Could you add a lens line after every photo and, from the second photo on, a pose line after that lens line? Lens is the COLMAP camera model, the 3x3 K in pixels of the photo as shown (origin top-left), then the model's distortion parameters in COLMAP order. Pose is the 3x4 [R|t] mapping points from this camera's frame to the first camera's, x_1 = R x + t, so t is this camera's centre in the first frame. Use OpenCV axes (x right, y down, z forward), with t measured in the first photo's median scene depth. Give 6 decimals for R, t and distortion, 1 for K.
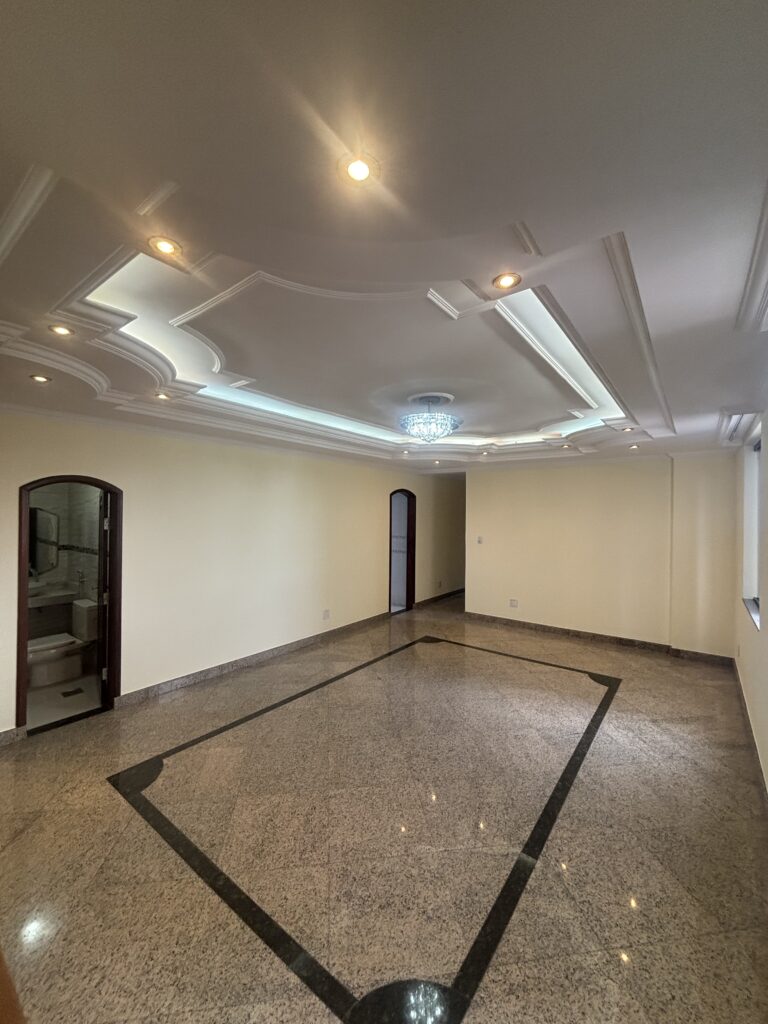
lens RADIAL K [[415.0, 0, 383.8], [0, 415.0, 510.3], [0, 0, 1]] dist [-0.000366, -0.000127]
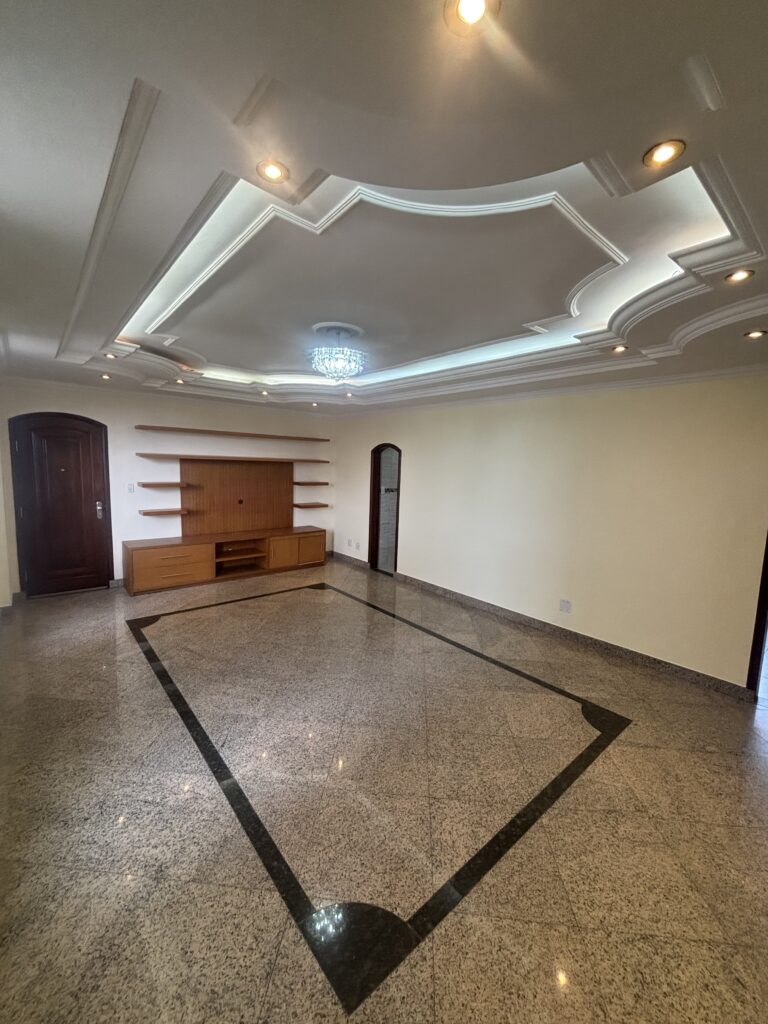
lens RADIAL K [[415.0, 0, 383.8], [0, 415.0, 510.3], [0, 0, 1]] dist [-0.000366, -0.000127]
pose [[-0.214681, 0.092878, -0.972258, 0.805107], [-0.034058, 0.994151, 0.102489, 0.019621], [0.976090, 0.055116, -0.210262, 1.043856]]
